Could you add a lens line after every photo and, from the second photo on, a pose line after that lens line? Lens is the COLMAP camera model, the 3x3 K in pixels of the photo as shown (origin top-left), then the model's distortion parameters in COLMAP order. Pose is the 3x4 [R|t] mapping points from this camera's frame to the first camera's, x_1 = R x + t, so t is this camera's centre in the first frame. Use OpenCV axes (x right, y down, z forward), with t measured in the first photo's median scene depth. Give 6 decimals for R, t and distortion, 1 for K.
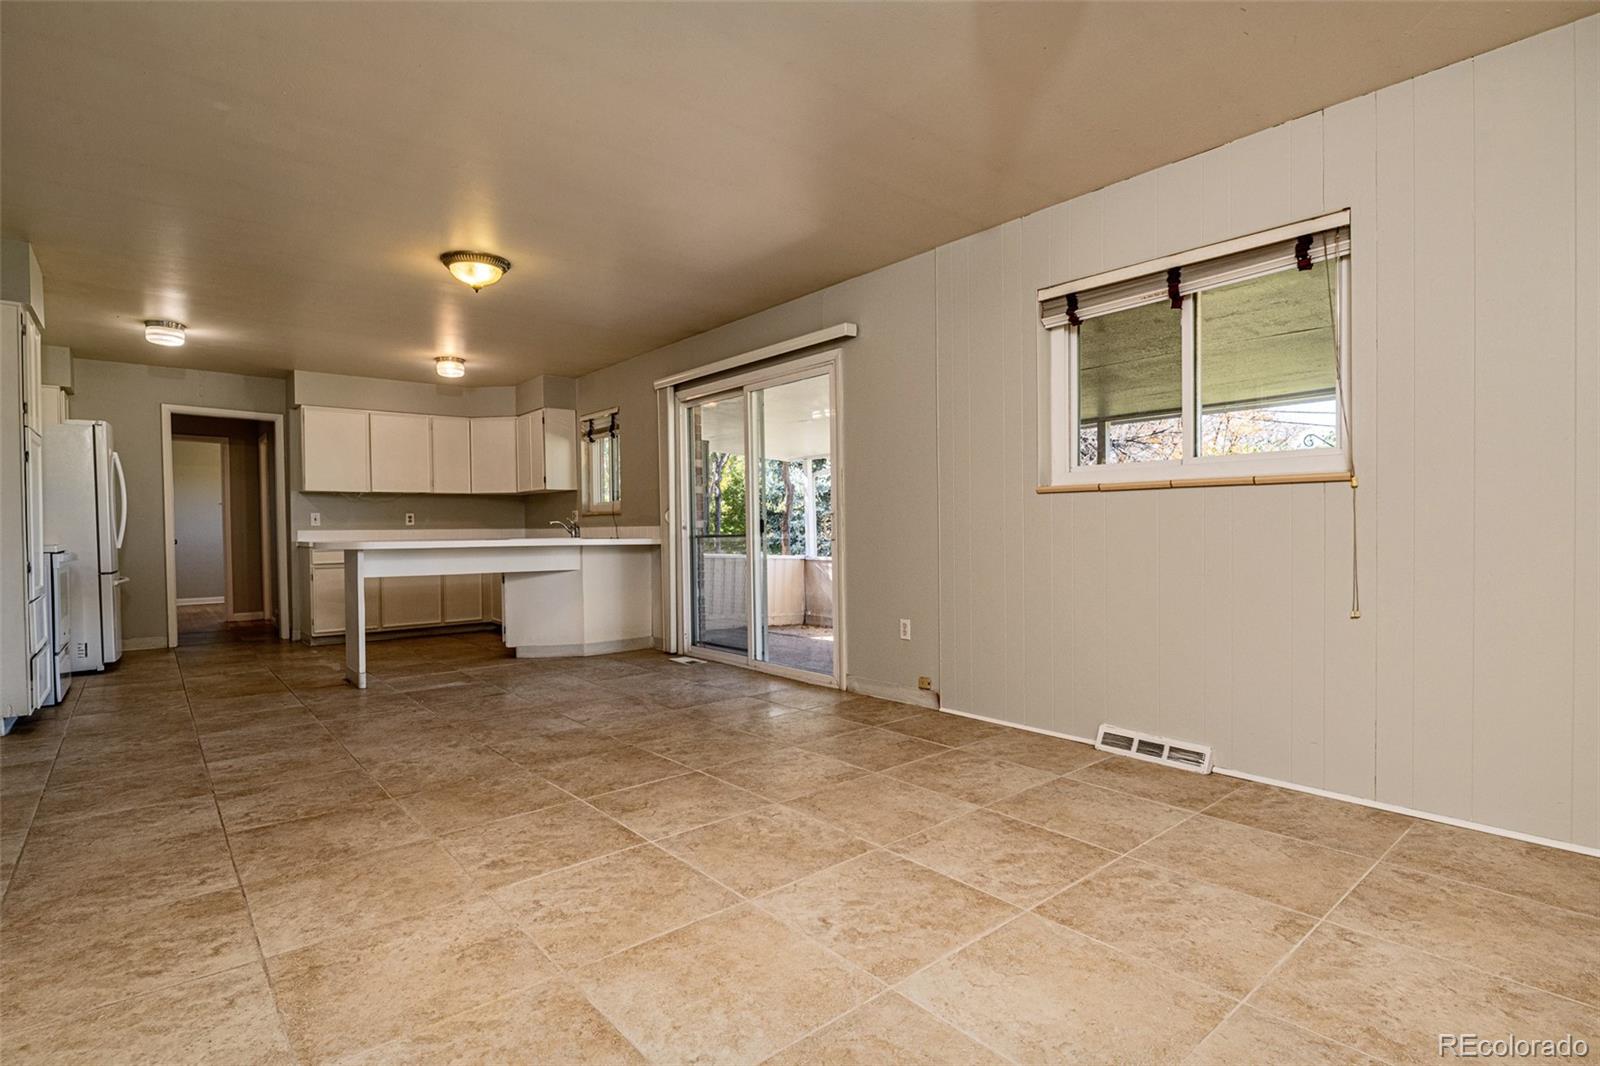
lens RADIAL K [[779.7, 0, 788.8], [0, 779.7, 539.3], [0, 0, 1]] dist [0.000607, -0.003769]
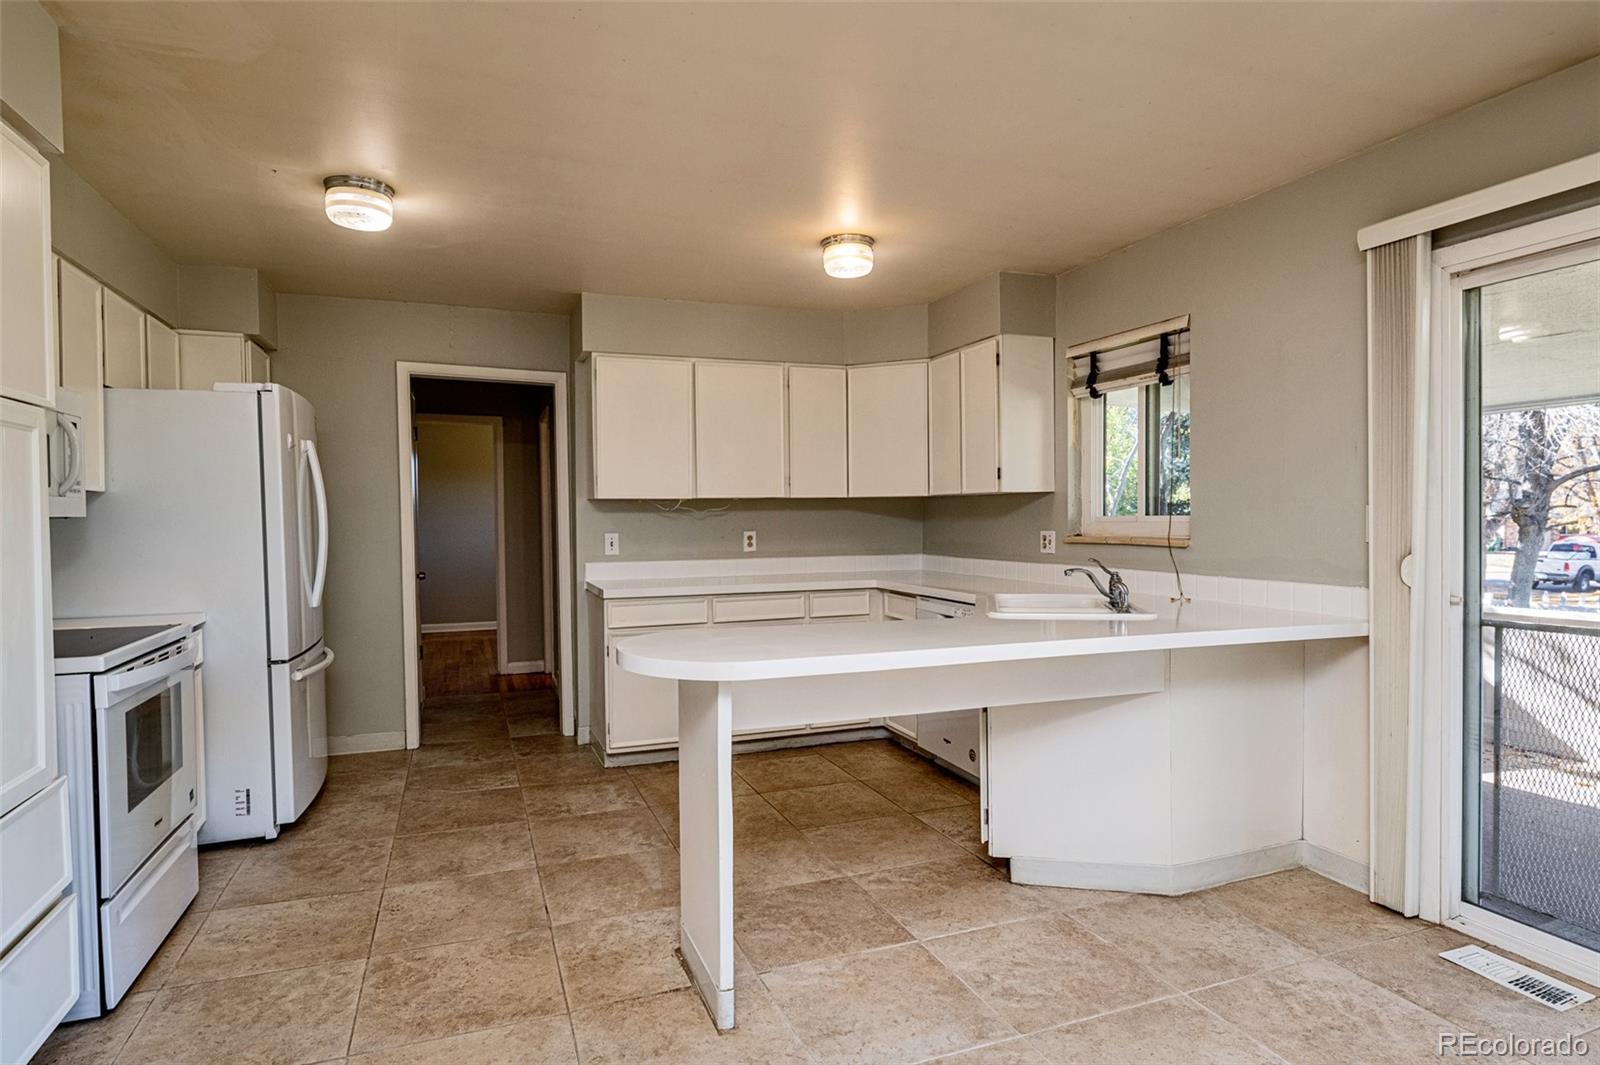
lens RADIAL K [[878.4, 0, 795.1], [0, 878.4, 534.0], [0, 0, 1]] dist [-0.000510, -0.003863]
pose [[0.945881, 0.009951, -0.324360, -0.301742], [-0.006707, 0.999916, 0.011118, -0.049999], [0.324443, -0.008341, 0.945868, 0.481705]]
